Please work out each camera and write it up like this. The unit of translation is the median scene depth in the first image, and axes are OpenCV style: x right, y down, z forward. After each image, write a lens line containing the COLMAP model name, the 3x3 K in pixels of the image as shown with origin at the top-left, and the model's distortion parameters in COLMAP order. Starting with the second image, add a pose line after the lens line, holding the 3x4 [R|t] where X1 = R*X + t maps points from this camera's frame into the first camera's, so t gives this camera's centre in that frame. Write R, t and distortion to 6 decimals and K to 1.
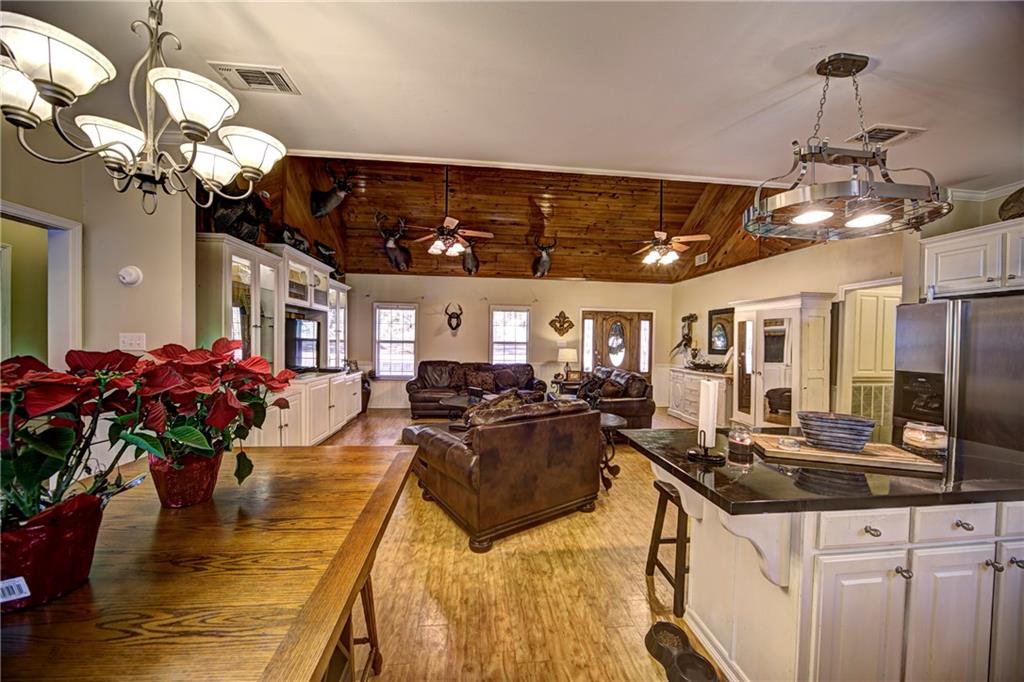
lens RADIAL K [[355.8, 0, 510.3], [0, 355.8, 343.6], [0, 0, 1]] dist [-0.015549, 0.001067]
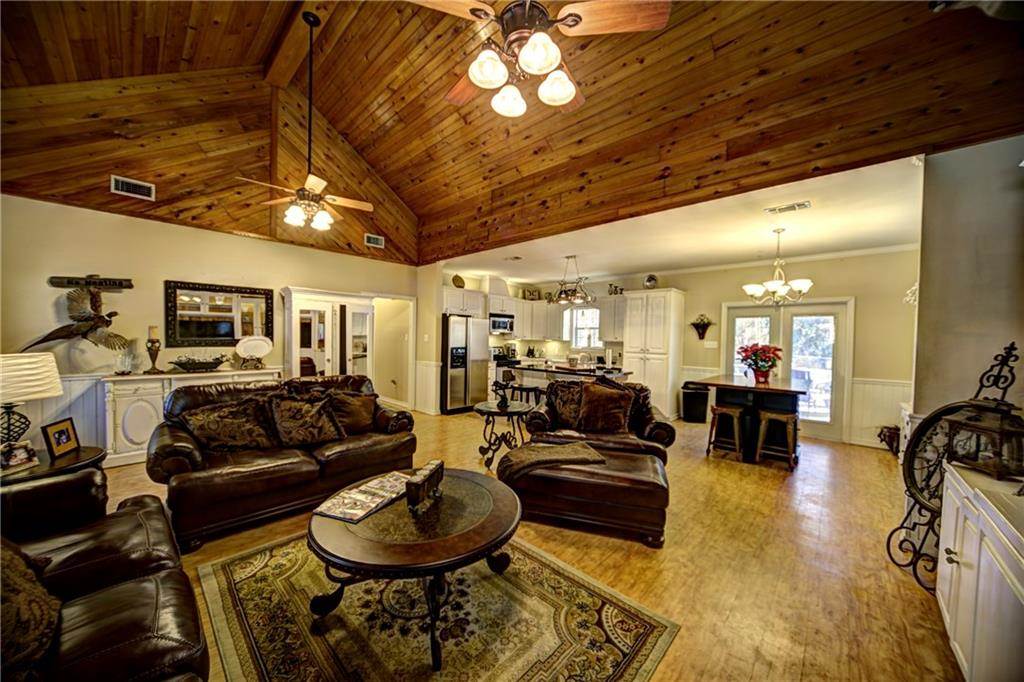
lens RADIAL K [[355.8, 0, 508.3], [0, 355.8, 344.1], [0, 0, 1]] dist [-0.015549, 0.001067]
pose [[-0.651611, -0.046143, 0.757148, -0.354701], [-0.022964, 0.998891, 0.041112, -0.017732], [-0.758205, 0.009402, -0.651948, 0.990566]]
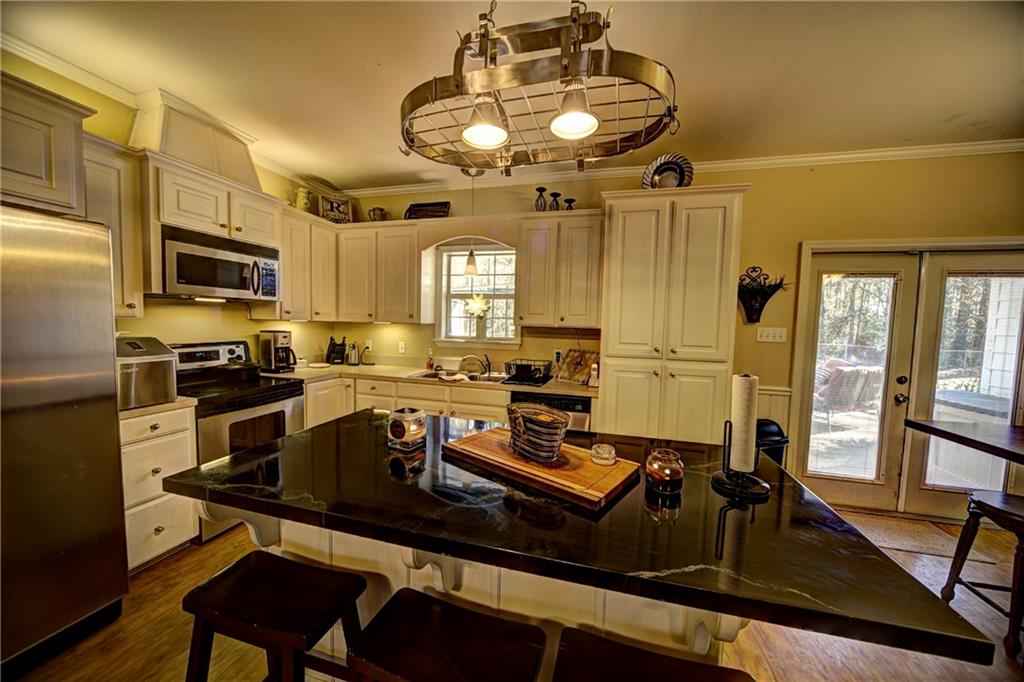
lens RADIAL K [[355.8, 0, 511.5], [0, 355.8, 345.5], [0, 0, 1]] dist [-0.015549, 0.001067]
pose [[-0.932678, -0.065782, 0.354662, 0.180228], [-0.038444, 0.995758, 0.083591, 0.000862], [-0.358656, 0.064328, -0.931251, 0.442443]]
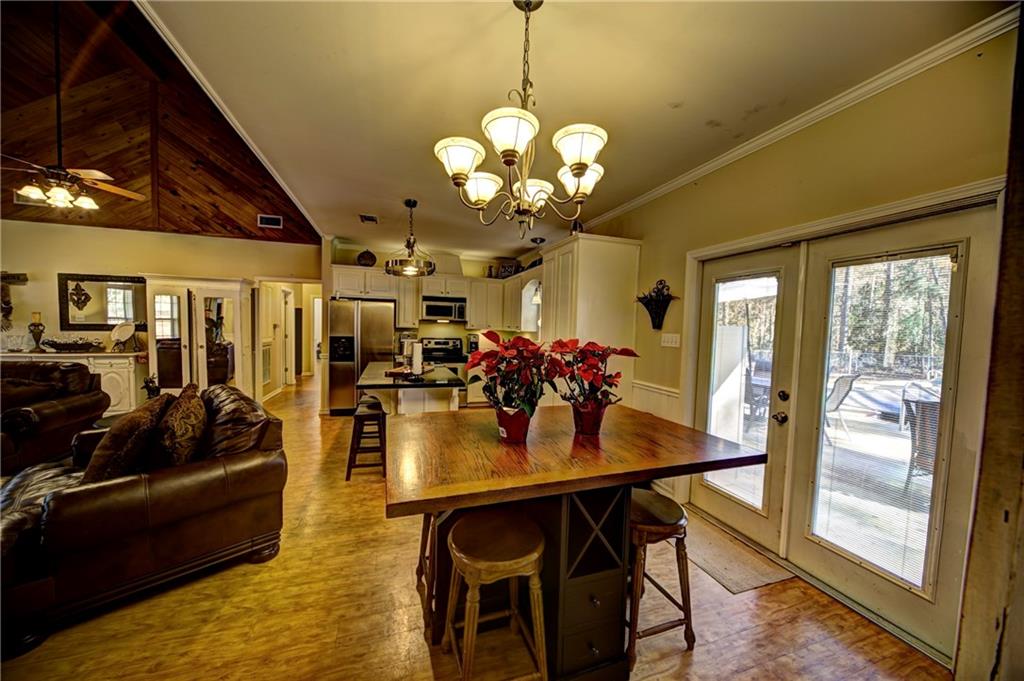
lens RADIAL K [[355.8, 0, 509.1], [0, 355.8, 343.7], [0, 0, 1]] dist [-0.015549, 0.001067]
pose [[-0.218862, -0.069691, 0.973264, -0.403608], [-0.019516, 0.997559, 0.067042, -0.011535], [-0.975561, -0.004321, -0.219688, 0.230773]]
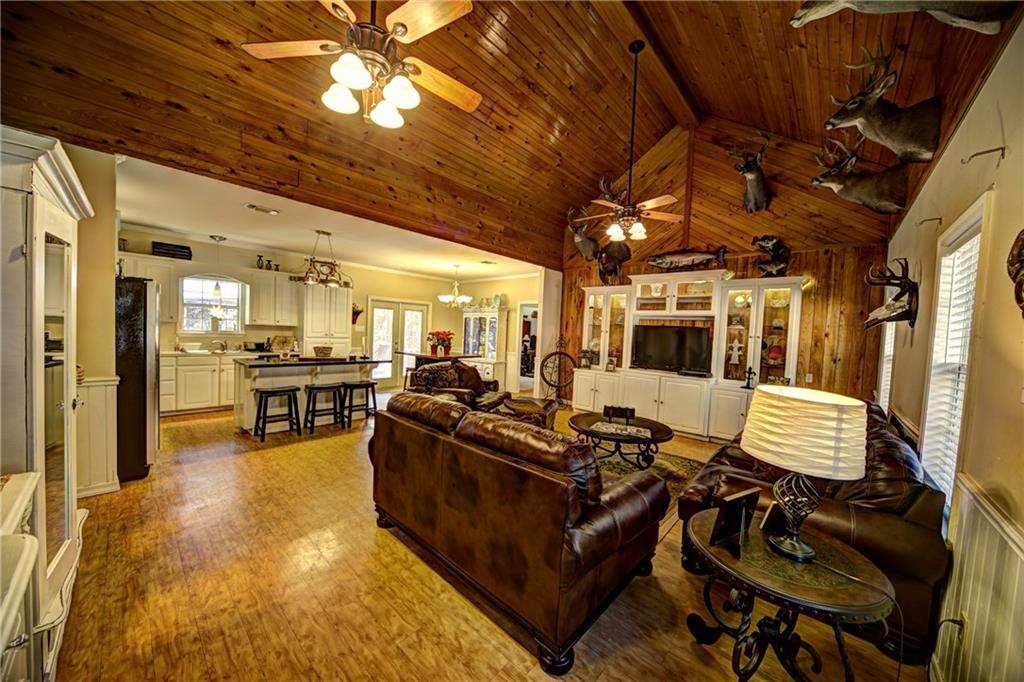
lens RADIAL K [[355.8, 0, 507.8], [0, 355.8, 342.1], [0, 0, 1]] dist [-0.015549, 0.001067]
pose [[-0.747392, -0.027892, -0.663797, 0.461715], [-0.063855, 0.997509, 0.029982, -0.011152], [0.661307, 0.064795, -0.747311, 1.163668]]
